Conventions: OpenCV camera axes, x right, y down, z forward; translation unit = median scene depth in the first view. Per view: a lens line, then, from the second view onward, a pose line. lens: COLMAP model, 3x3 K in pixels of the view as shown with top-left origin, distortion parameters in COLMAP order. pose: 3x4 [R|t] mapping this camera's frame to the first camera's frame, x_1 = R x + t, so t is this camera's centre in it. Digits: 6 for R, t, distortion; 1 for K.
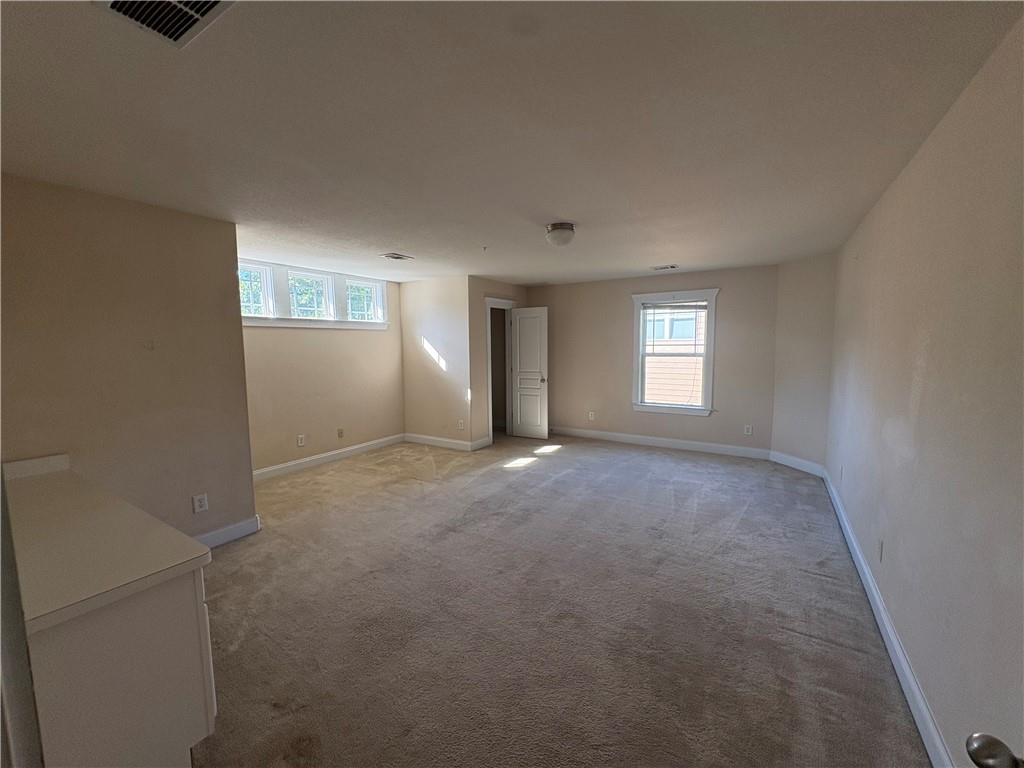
lens RADIAL K [[409.7, 0, 505.4], [0, 409.7, 388.1], [0, 0, 1]] dist [-0.001251, 0.000790]
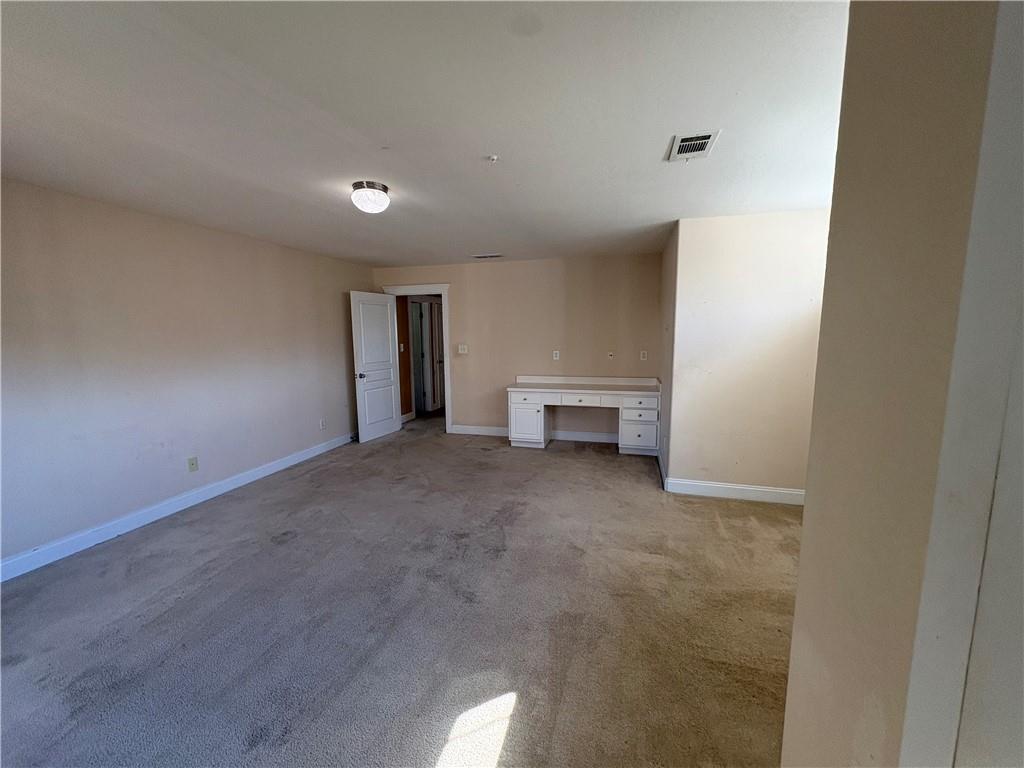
lens RADIAL K [[409.7, 0, 511.0], [0, 409.7, 383.8], [0, 0, 1]] dist [-0.001251, 0.000790]
pose [[-0.959715, 0.053732, -0.275791, 0.076341], [-0.010056, 0.974348, 0.224823, -0.136624], [0.280797, 0.218539, -0.934555, 1.289982]]
